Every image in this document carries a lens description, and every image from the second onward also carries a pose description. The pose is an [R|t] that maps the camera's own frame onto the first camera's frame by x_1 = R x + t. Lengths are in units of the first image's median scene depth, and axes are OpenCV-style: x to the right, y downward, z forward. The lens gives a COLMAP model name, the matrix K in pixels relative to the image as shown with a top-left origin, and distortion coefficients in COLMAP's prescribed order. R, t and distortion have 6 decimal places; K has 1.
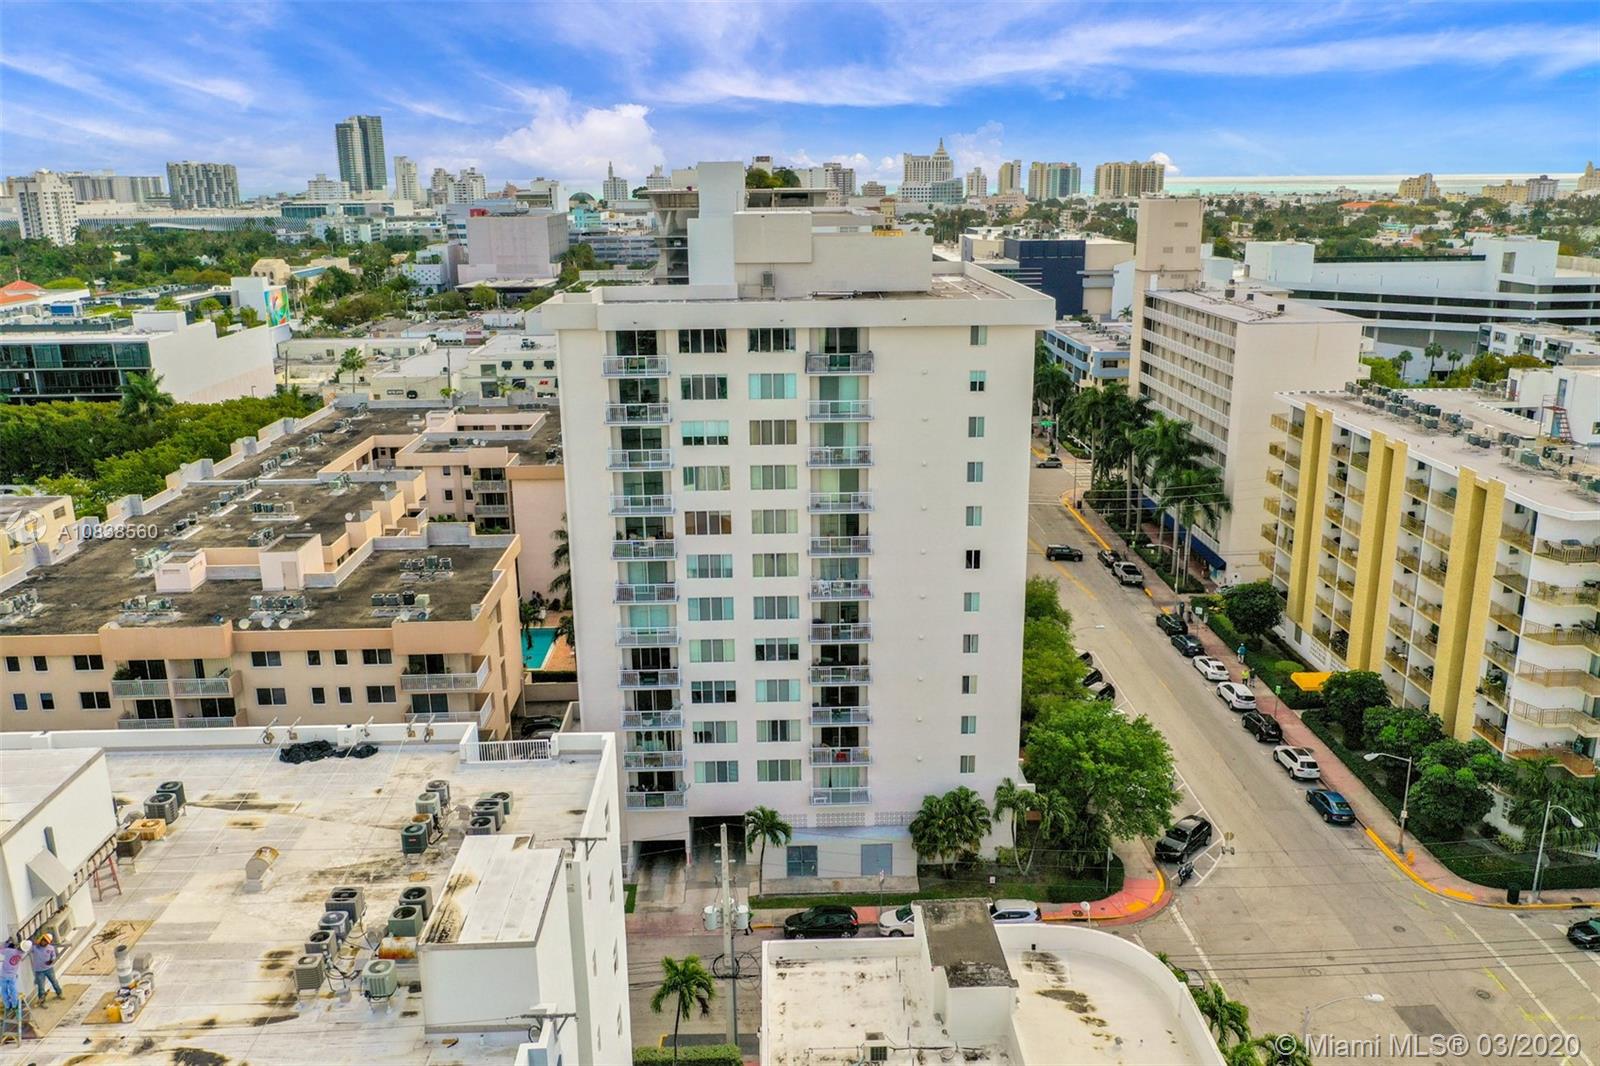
lens RADIAL K [[1262.3, 0, 804.7], [0, 1262.3, 532.4], [0, 0, 1]] dist [0.000759, 0.001685]
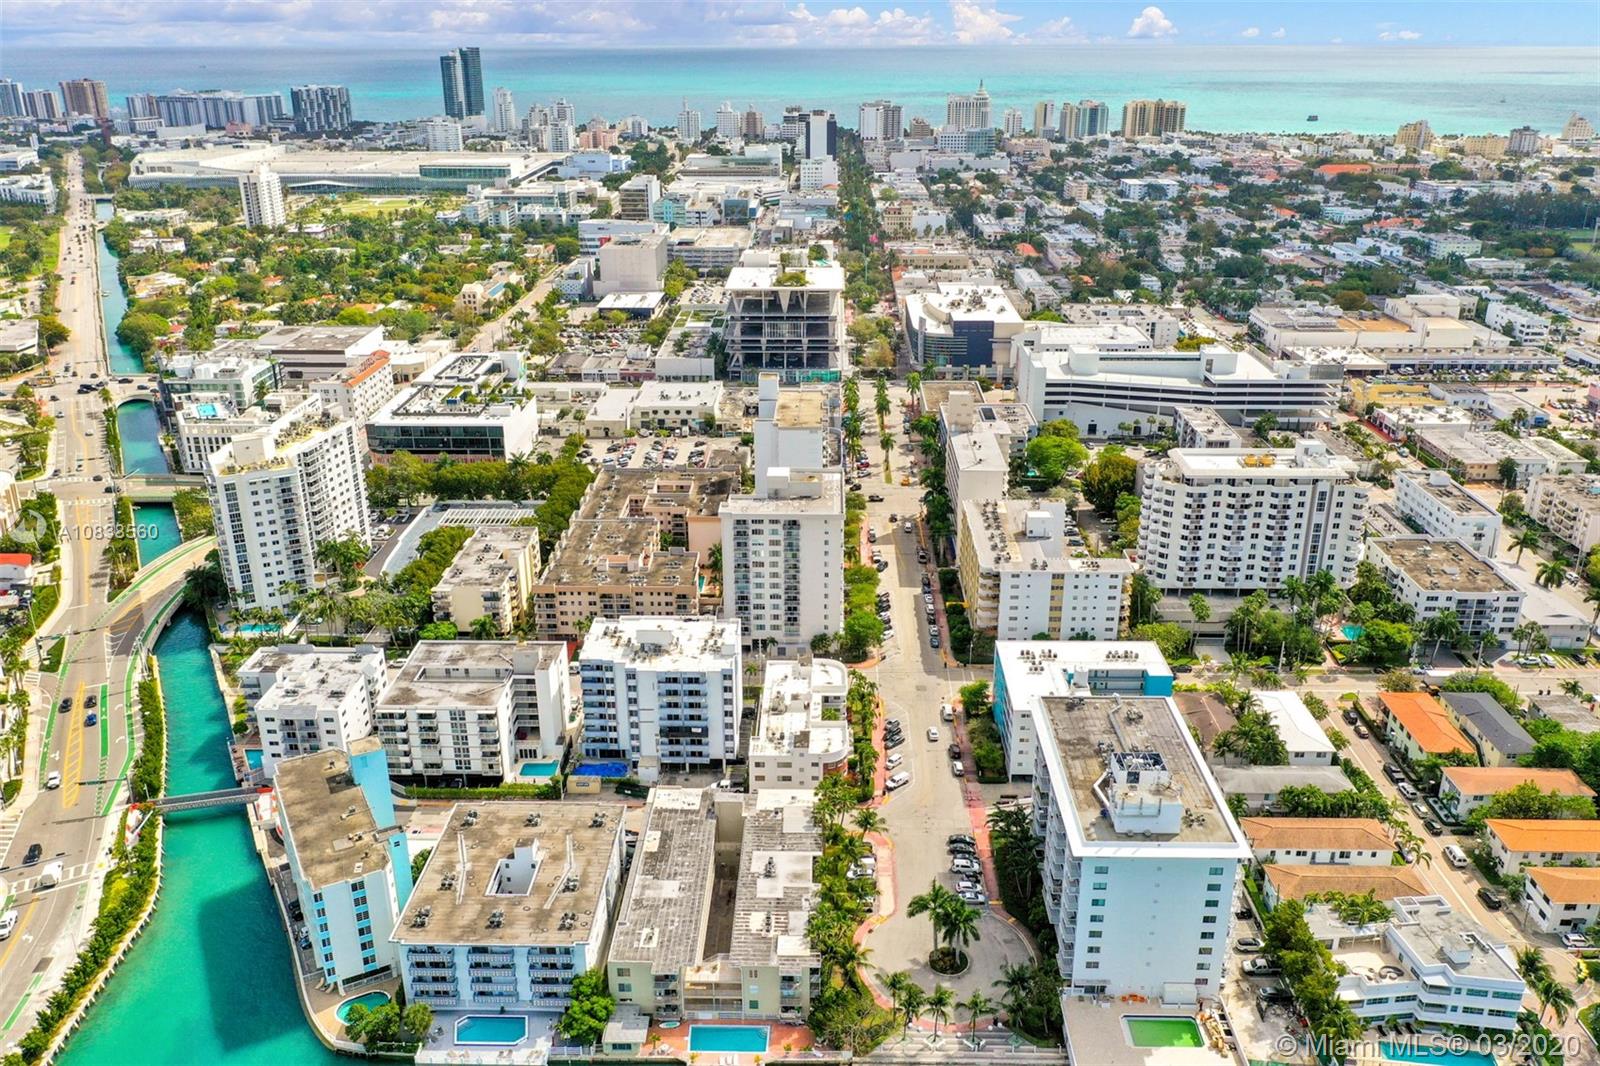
lens RADIAL K [[1262.3, 0, 805.9], [0, 1262.3, 530.7], [0, 0, 1]] dist [0.000759, 0.001685]
pose [[0.998712, 0.025378, -0.043945, 0.229265], [-0.020878, 0.994768, 0.100005, -0.483031], [0.046253, -0.098959, 0.994016, -2.740083]]
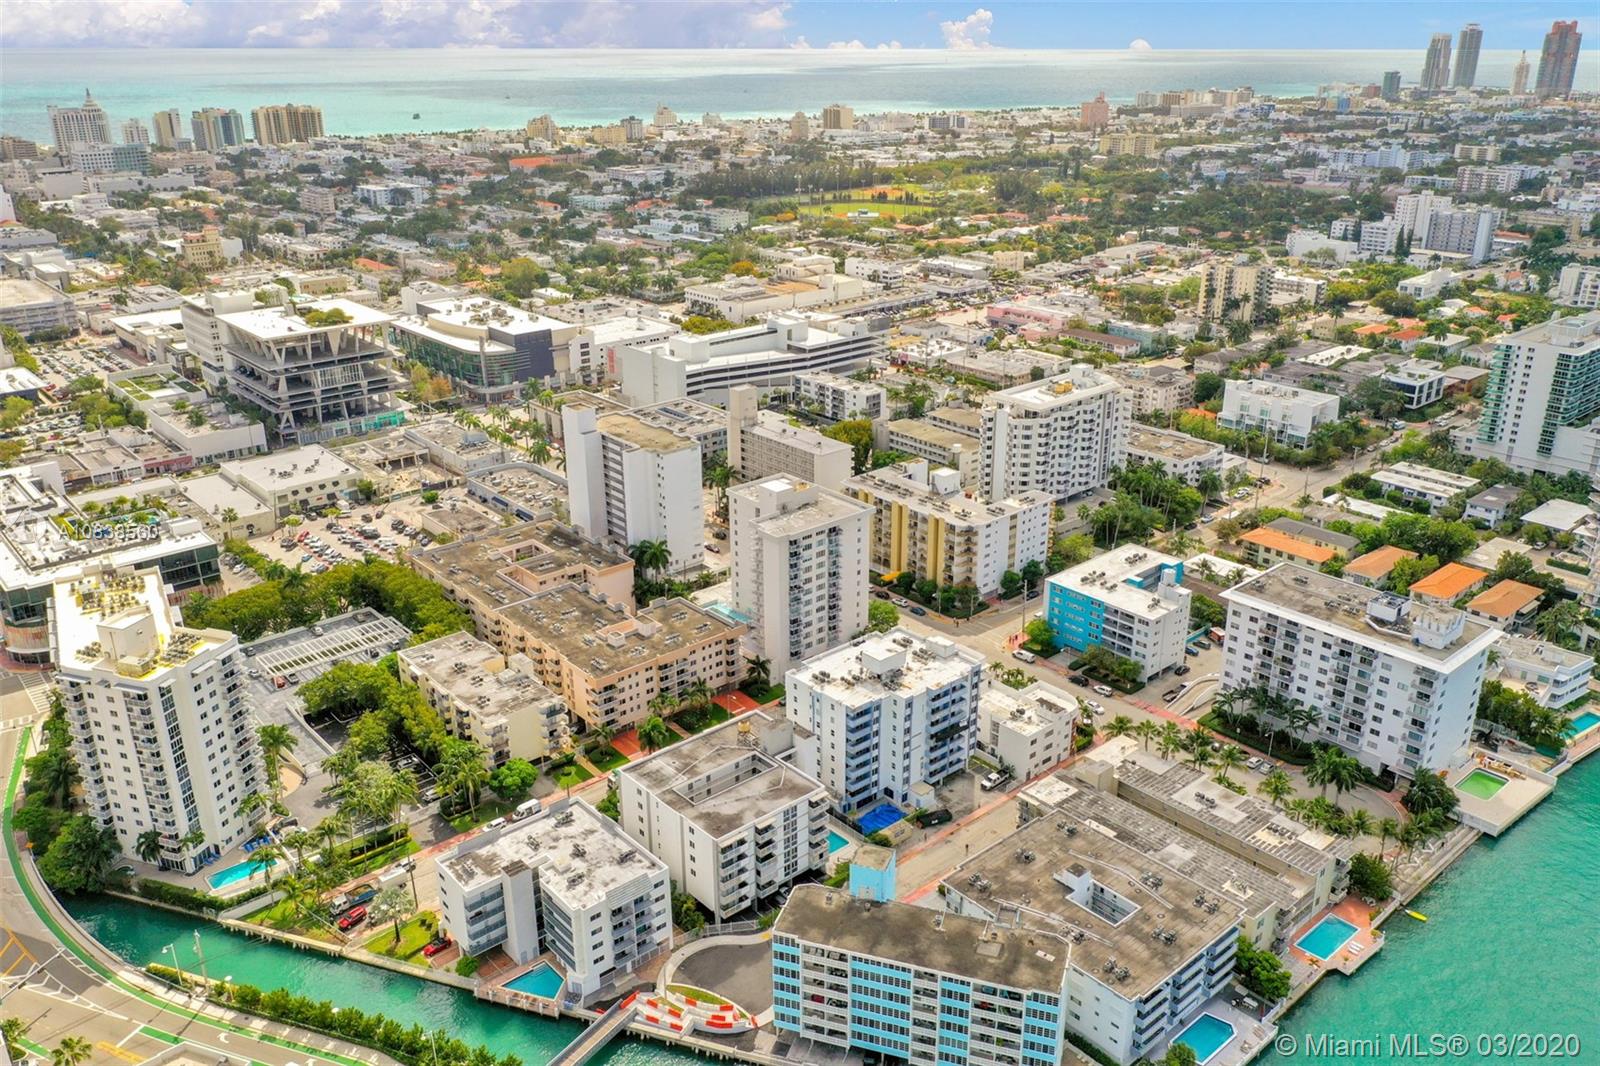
lens RADIAL K [[1262.3, 0, 805.4], [0, 1262.3, 519.5], [0, 0, 1]] dist [0.000759, 0.001685]
pose [[0.769846, -0.222581, 0.598160, -2.199309], [0.169409, 0.974862, 0.144723, -0.702366], [-0.615336, -0.010081, 0.788200, -1.885491]]
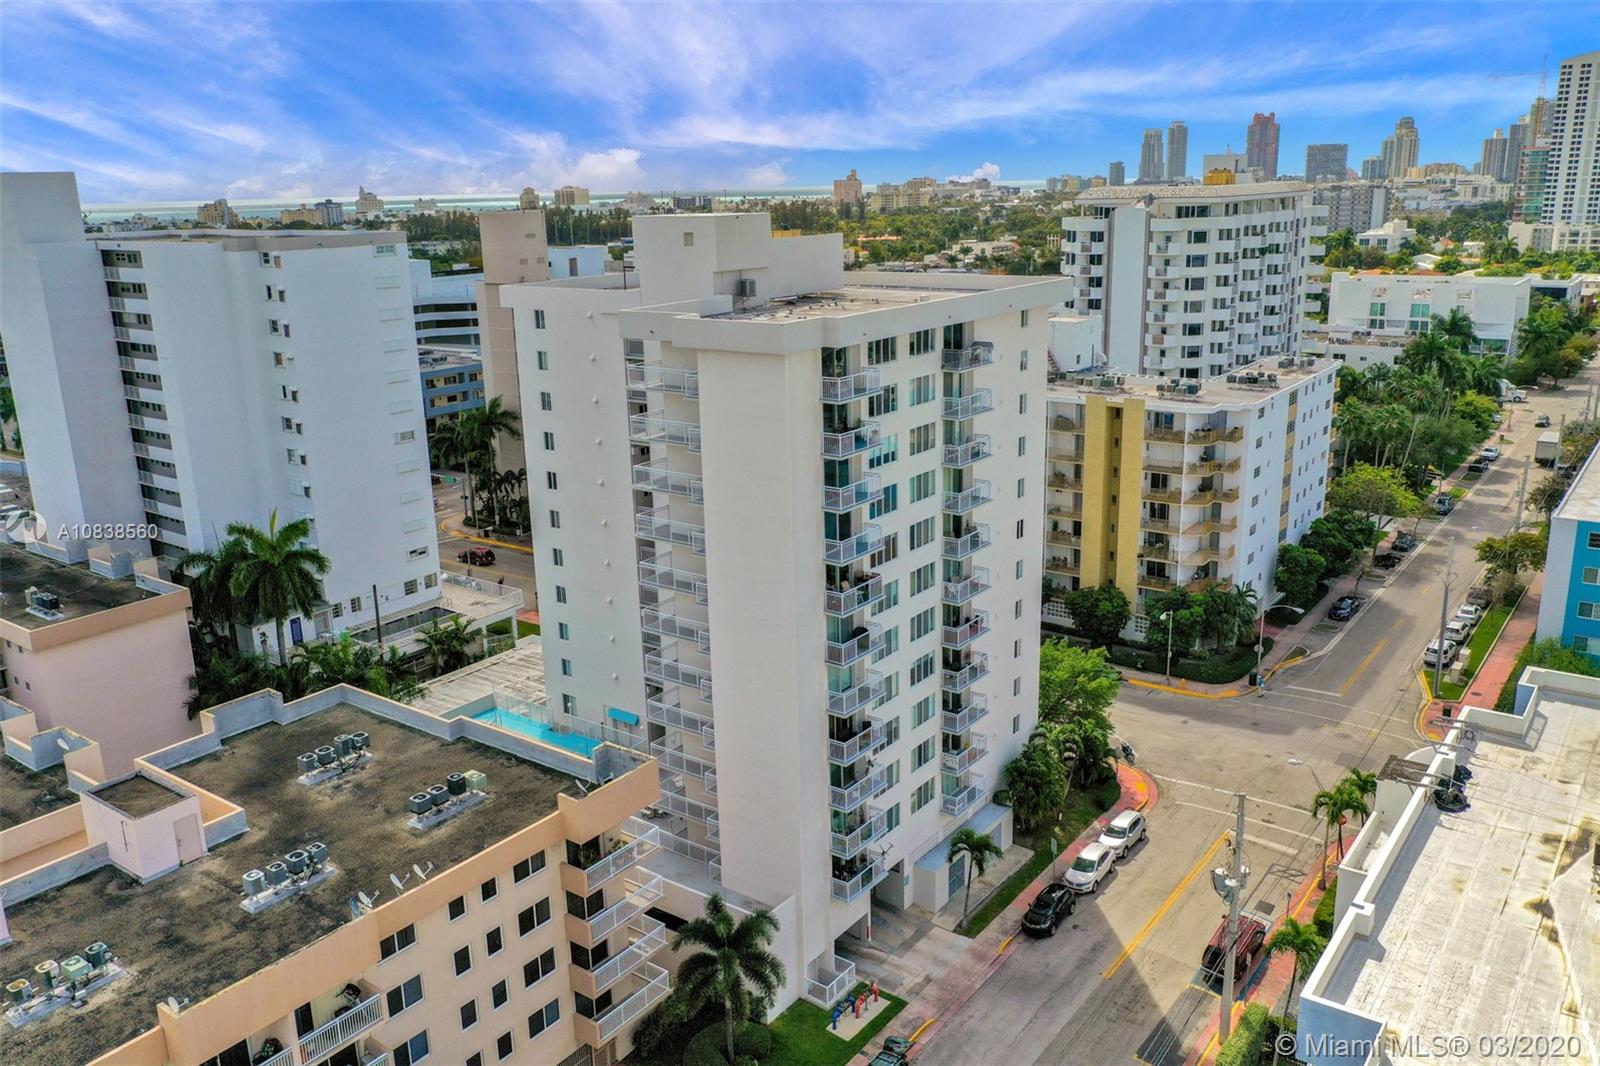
lens RADIAL K [[1262.3, 0, 802.2], [0, 1262.3, 498.3], [0, 0, 1]] dist [0.000759, 0.001685]
pose [[0.618241, -0.196100, 0.761133, -0.761107], [0.230846, 0.970971, 0.062655, -0.109389], [-0.751324, 0.136968, 0.645563, 0.433229]]
